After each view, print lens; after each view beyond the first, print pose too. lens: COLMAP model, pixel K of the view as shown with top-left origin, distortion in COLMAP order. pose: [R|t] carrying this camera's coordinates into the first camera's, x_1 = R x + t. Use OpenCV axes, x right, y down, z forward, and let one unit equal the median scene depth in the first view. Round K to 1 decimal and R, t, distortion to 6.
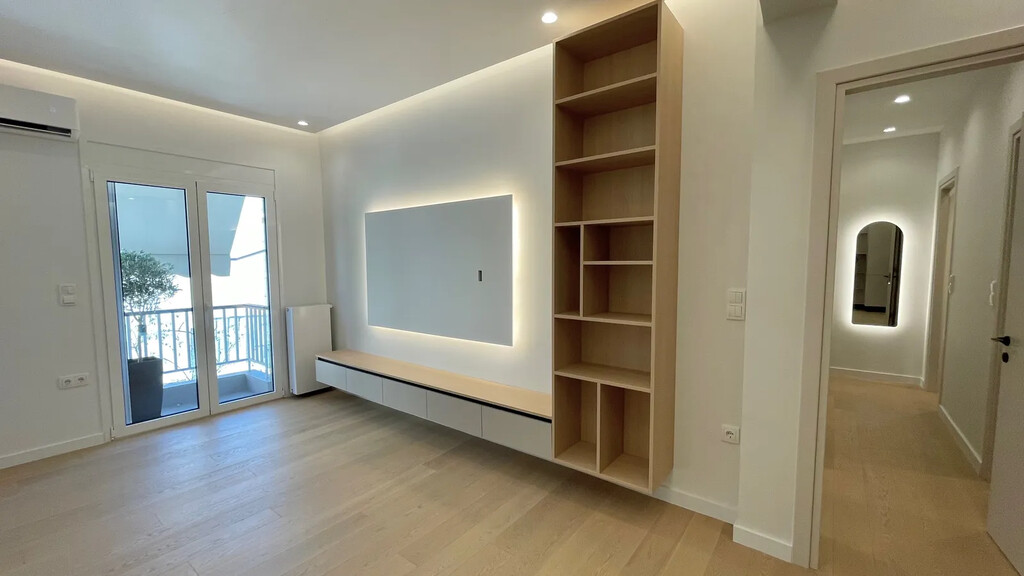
lens RADIAL K [[413.6, 0, 510.6], [0, 413.6, 294.0], [0, 0, 1]] dist [-0.003386, 0.000426]
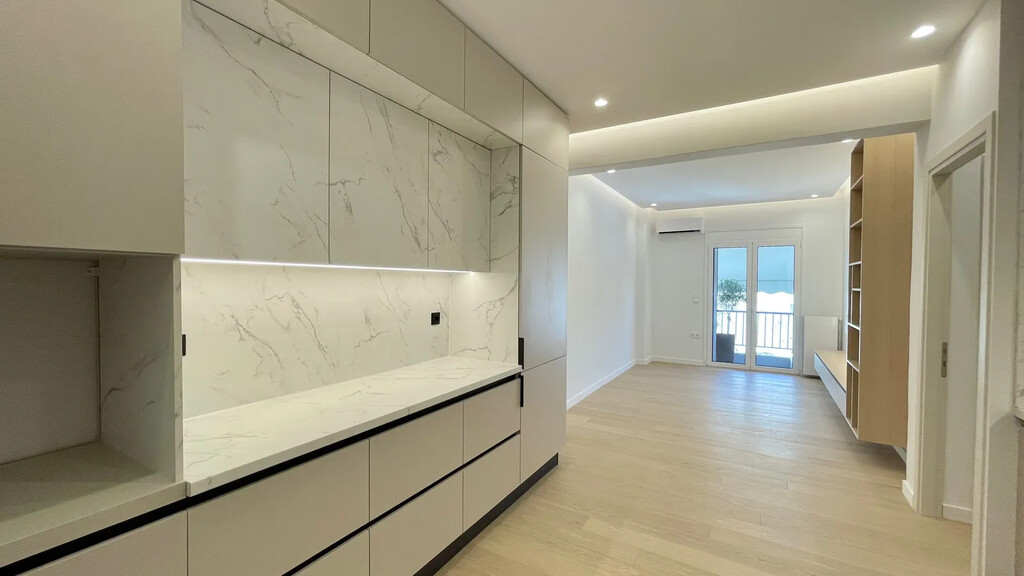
lens RADIAL K [[413.6, 0, 507.8], [0, 413.6, 292.0], [0, 0, 1]] dist [-0.003386, 0.000426]
pose [[0.112122, 0.029029, -0.993270, 0.978677], [-0.085960, 0.996110, 0.019409, 0.010344], [0.989969, 0.083205, 0.114181, -0.294144]]
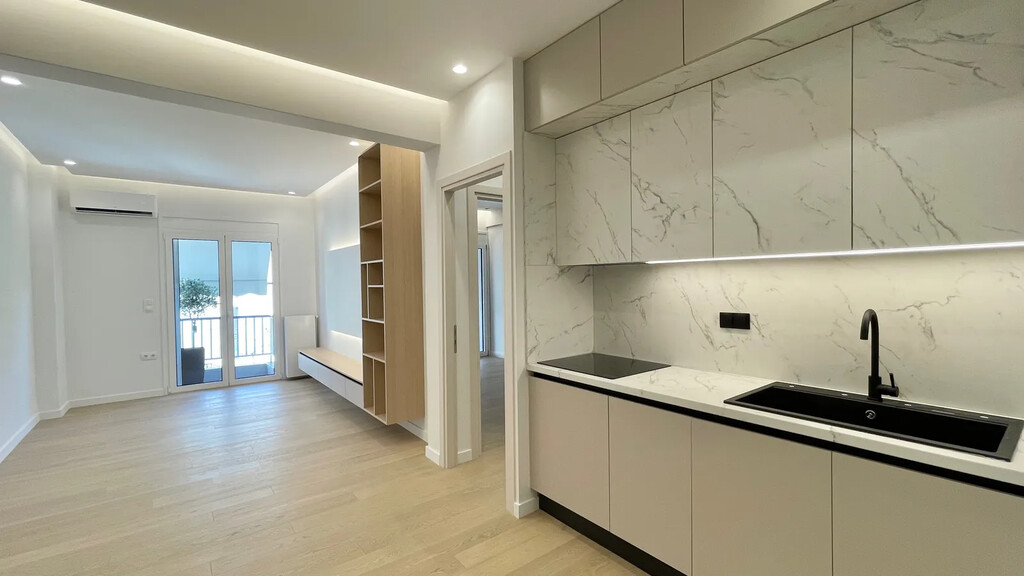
lens RADIAL K [[443.1, 0, 517.9], [0, 443.1, 291.2], [0, 0, 1]] dist [0.001004, -0.001310]
pose [[0.970470, -0.002772, -0.241205, 0.736158], [-0.010690, 0.998457, -0.054488, 0.021889], [0.240984, 0.055457, 0.968943, -0.361933]]
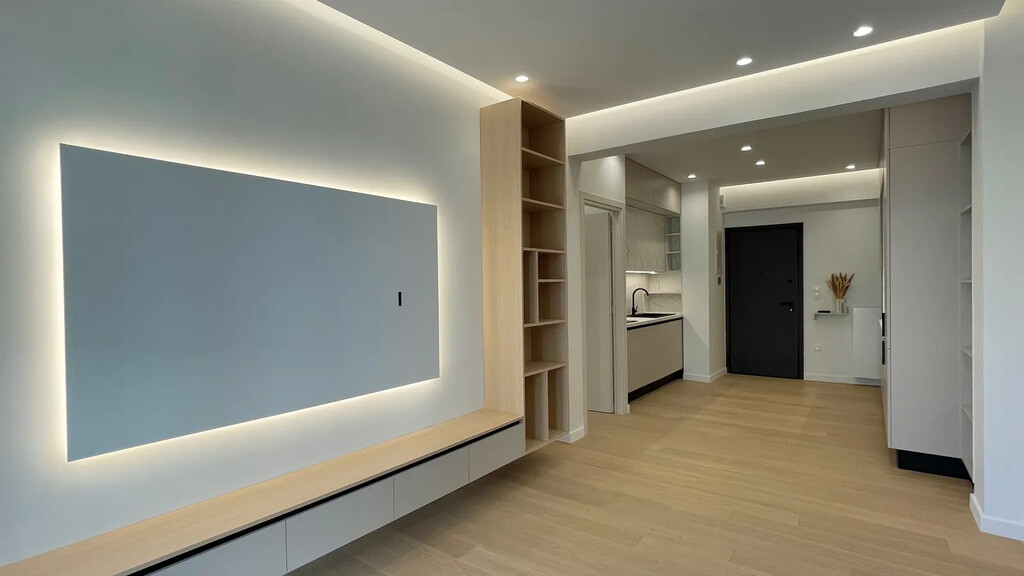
lens RADIAL K [[492.2, 0, 505.7], [0, 492.2, 290.5], [0, 0, 1]] dist [-0.014615, -0.000454]
pose [[-0.015237, -0.006352, 0.999864, -0.832917], [0.094977, 0.995449, 0.007771, -0.040624], [-0.995363, 0.095082, -0.014564, 0.691657]]
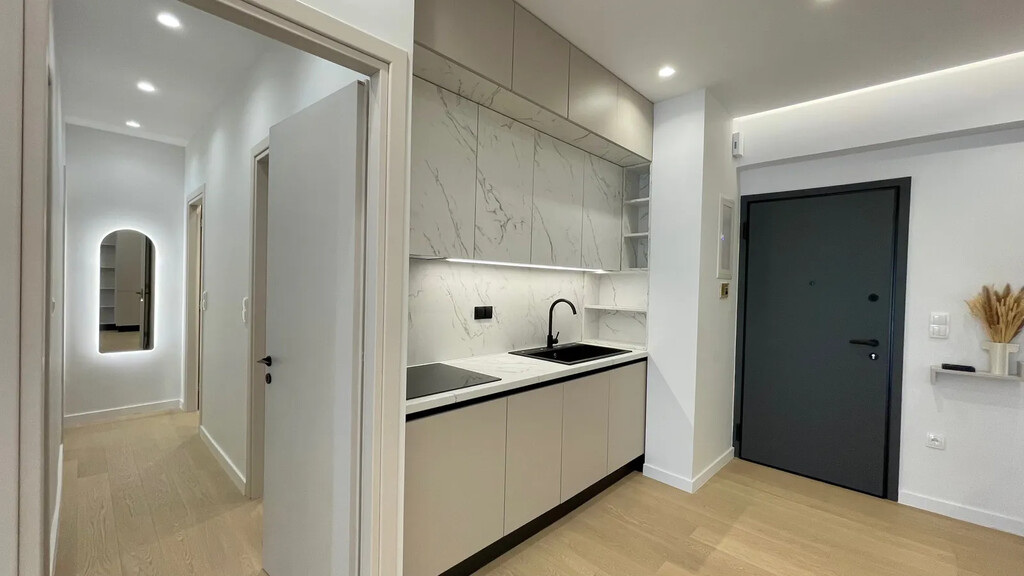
lens RADIAL K [[413.6, 0, 513.3], [0, 413.6, 288.4], [0, 0, 1]] dist [-0.003386, 0.000426]
pose [[0.093633, -0.002878, 0.995603, 0.169745], [0.054771, 0.998496, -0.002265, -0.011765], [-0.994099, 0.054743, 0.093650, 0.188178]]
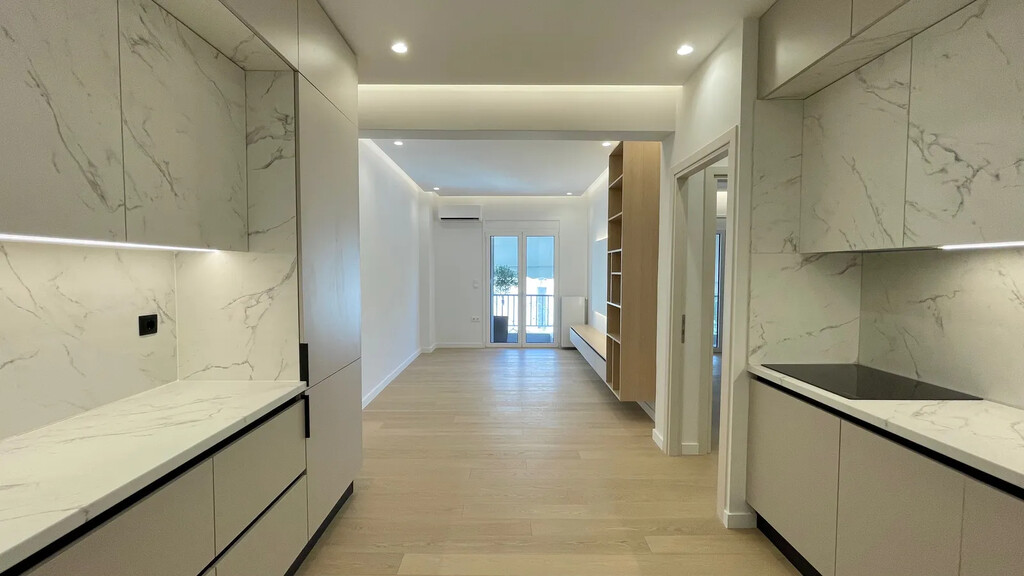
lens RADIAL K [[413.6, 0, 507.2], [0, 413.6, 290.9], [0, 0, 1]] dist [-0.003386, 0.000426]
pose [[0.608796, 0.045908, -0.791997, 0.834542], [-0.068738, 0.997622, 0.004990, 0.015665], [0.790343, 0.051403, 0.610505, -0.300389]]
